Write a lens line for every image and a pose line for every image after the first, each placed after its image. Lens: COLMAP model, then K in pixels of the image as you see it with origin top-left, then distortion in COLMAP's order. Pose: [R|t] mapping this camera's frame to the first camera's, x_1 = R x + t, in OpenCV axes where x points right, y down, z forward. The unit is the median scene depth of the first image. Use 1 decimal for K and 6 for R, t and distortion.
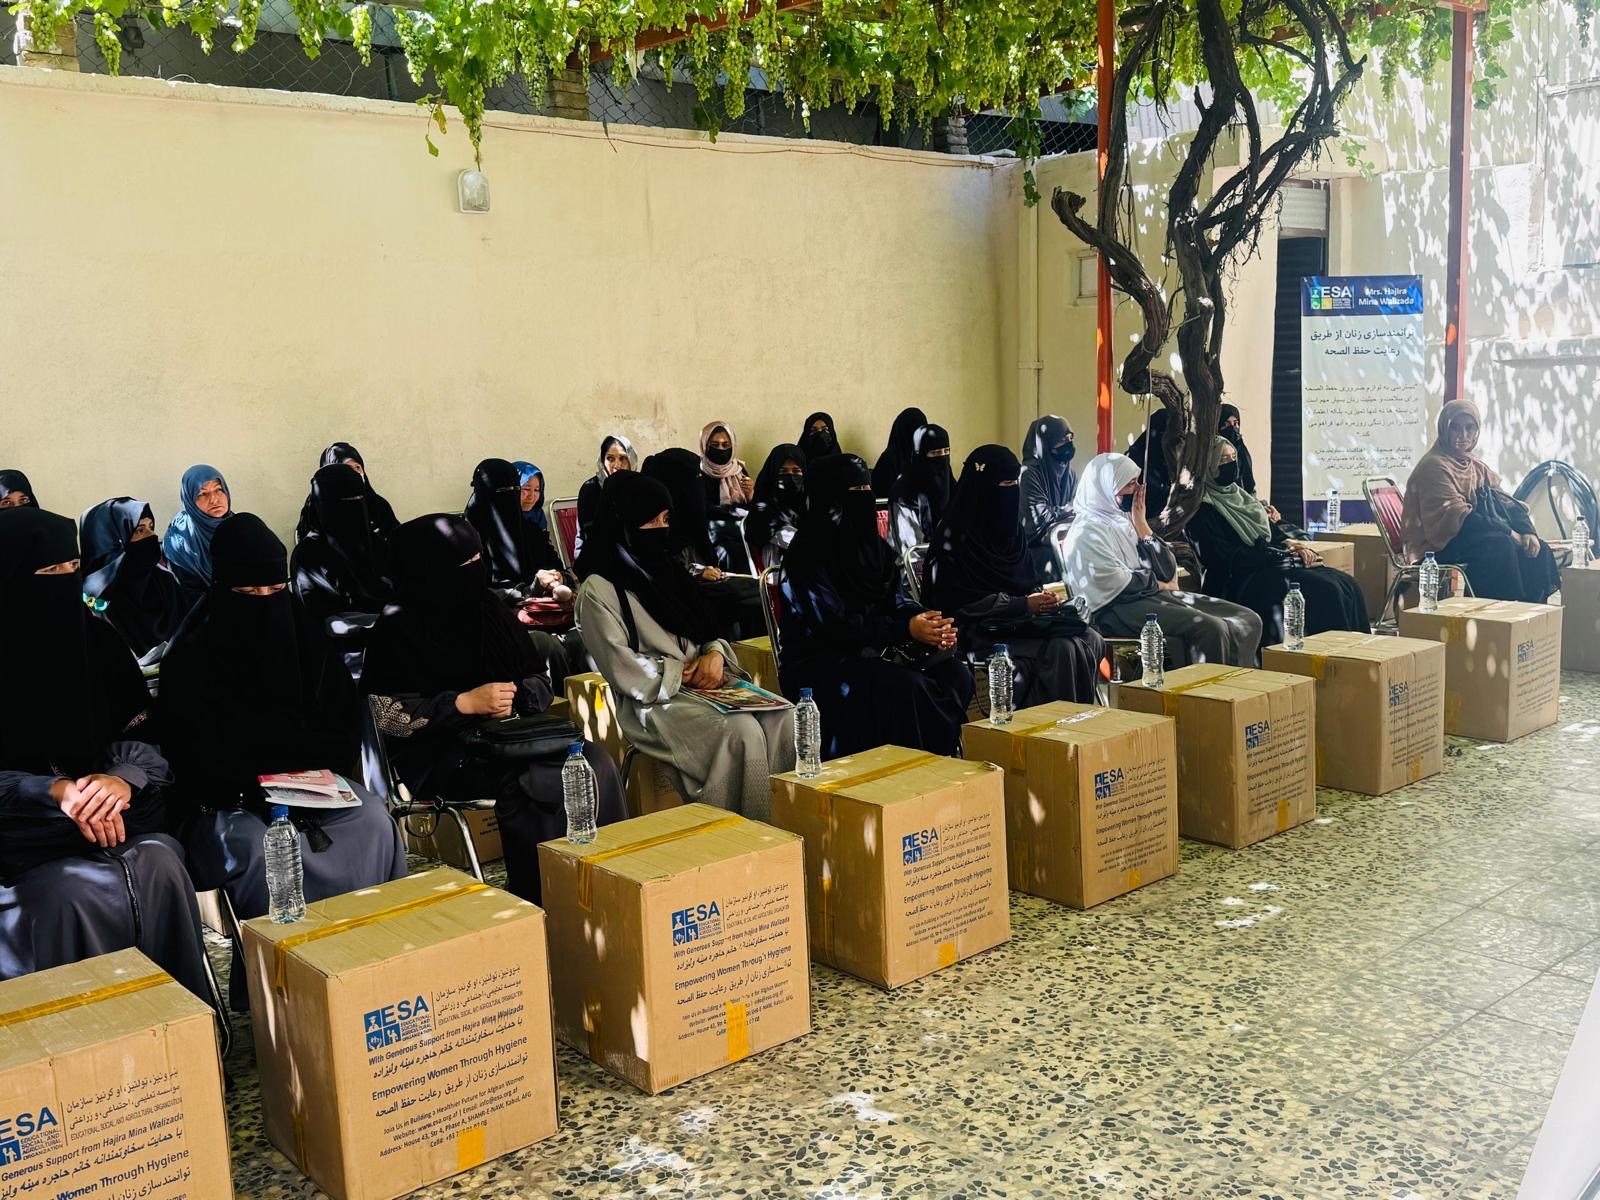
lens RADIAL K [[1529.2, 0, 800.0], [0, 1529.2, 600.0], [0, 0, 1]] dist [0.045752, -0.000451]
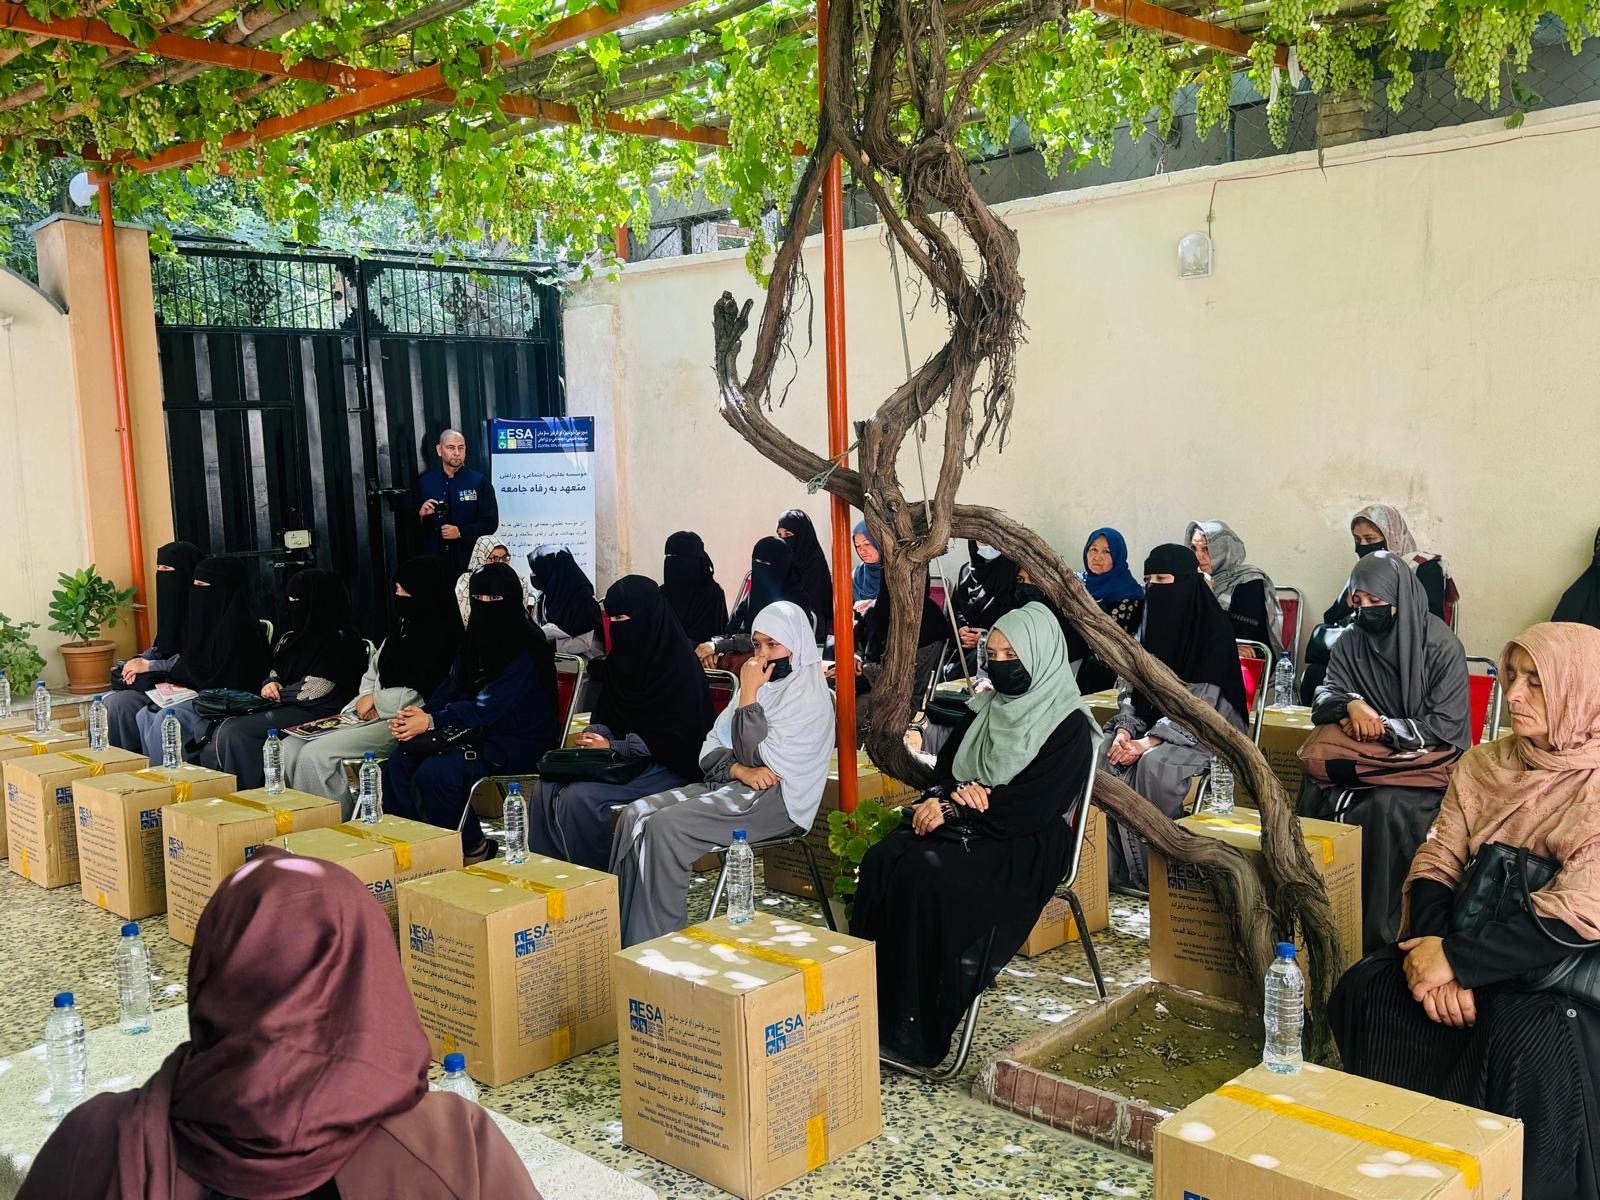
lens RADIAL K [[1529.2, 0, 800.0], [0, 1529.2, 600.0], [0, 0, 1]] dist [0.045752, -0.000451]
pose [[0.111533, 0.131695, -0.984996, 0.723333], [-0.114438, 0.986288, 0.118910, -0.139274], [0.987150, 0.099458, 0.125075, 0.656000]]
